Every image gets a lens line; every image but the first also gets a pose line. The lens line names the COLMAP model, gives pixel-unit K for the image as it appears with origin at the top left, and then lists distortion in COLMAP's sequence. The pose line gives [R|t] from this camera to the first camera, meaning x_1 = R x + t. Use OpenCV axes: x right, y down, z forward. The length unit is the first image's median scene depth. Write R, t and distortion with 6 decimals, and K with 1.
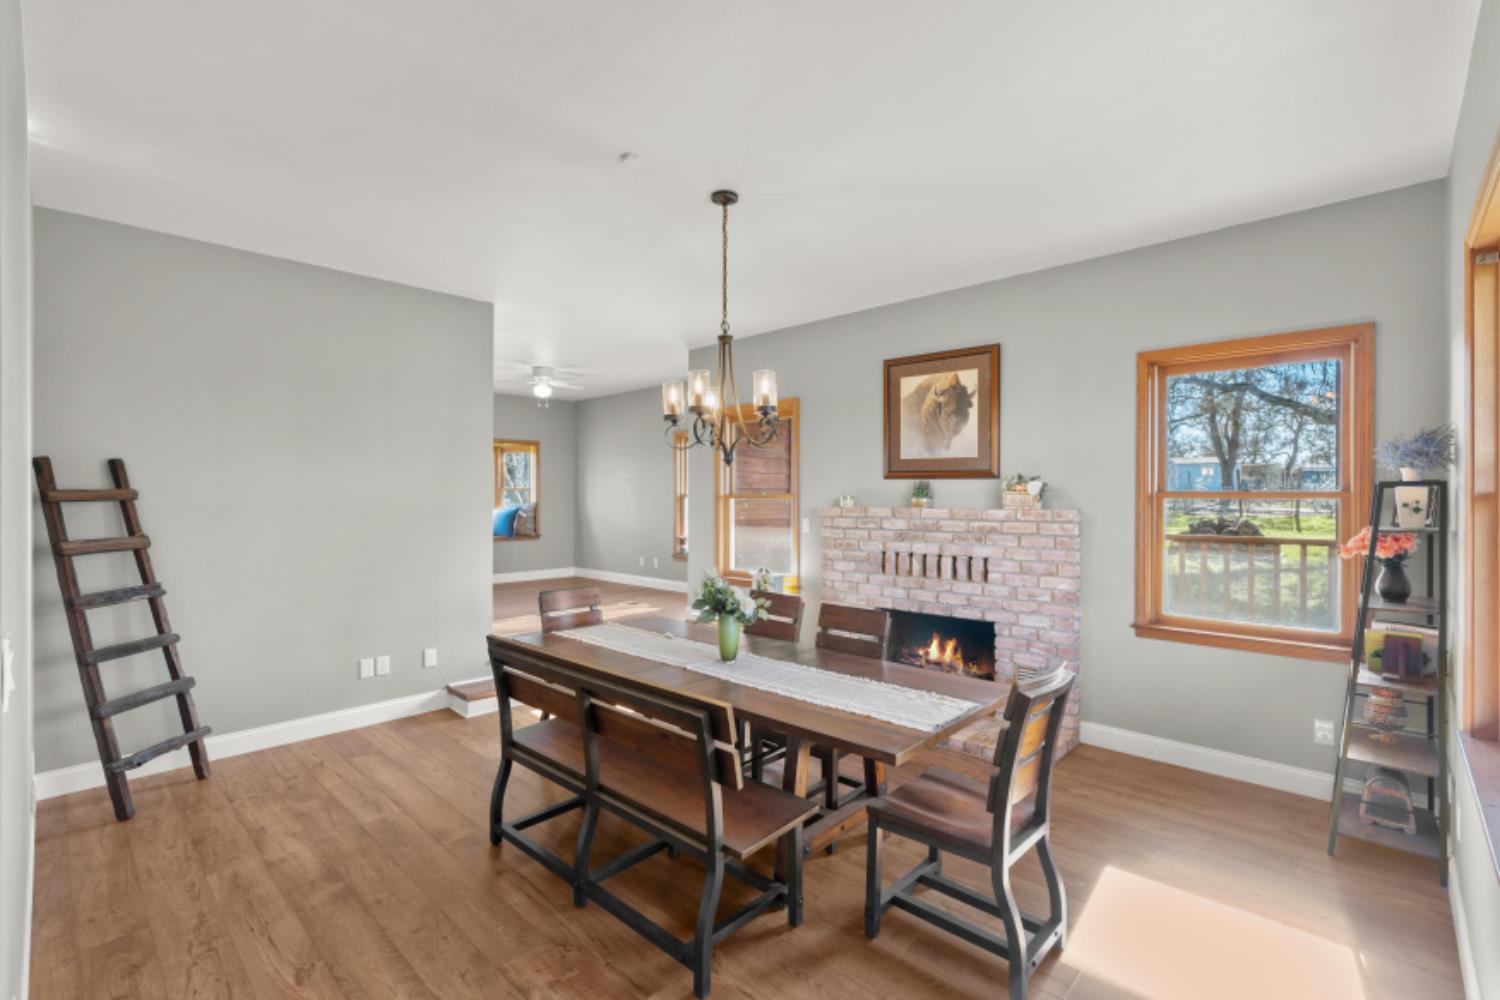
lens RADIAL K [[675.1, 0, 747.4], [0, 675.1, 503.5], [0, 0, 1]] dist [-0.002119, -0.000077]
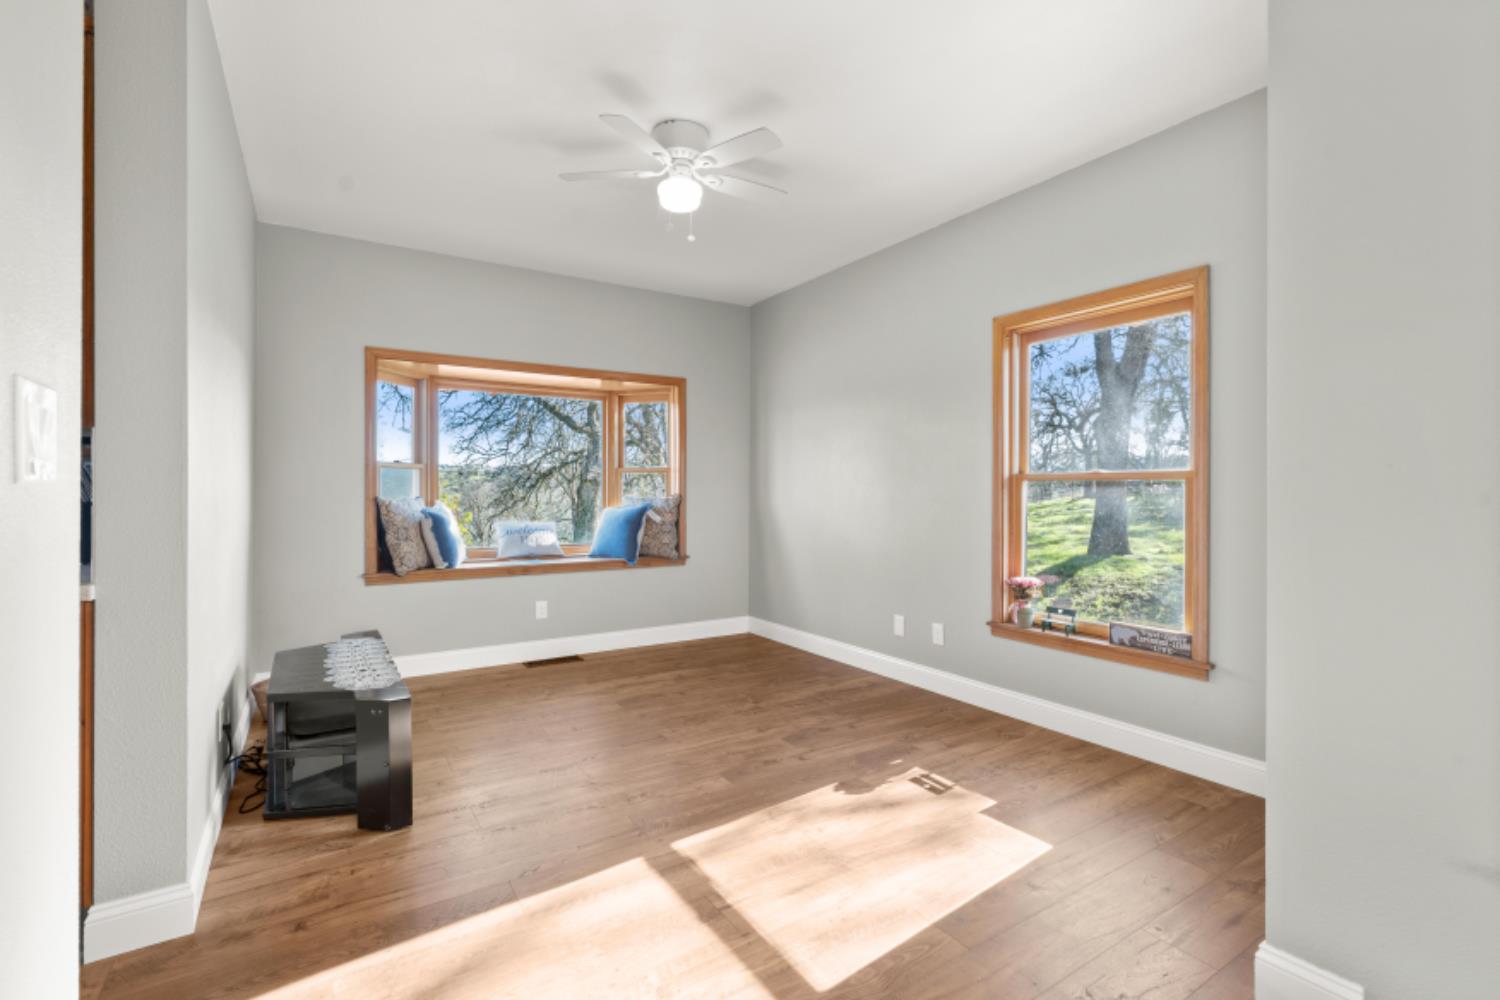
lens RADIAL K [[675.1, 0, 746.5], [0, 675.1, 499.4], [0, 0, 1]] dist [-0.002119, -0.000077]
pose [[0.972110, 0.003188, -0.234505, -0.153461], [-0.003997, 0.999988, -0.002974, 0.003960], [0.234493, 0.003829, 0.972110, 0.553251]]
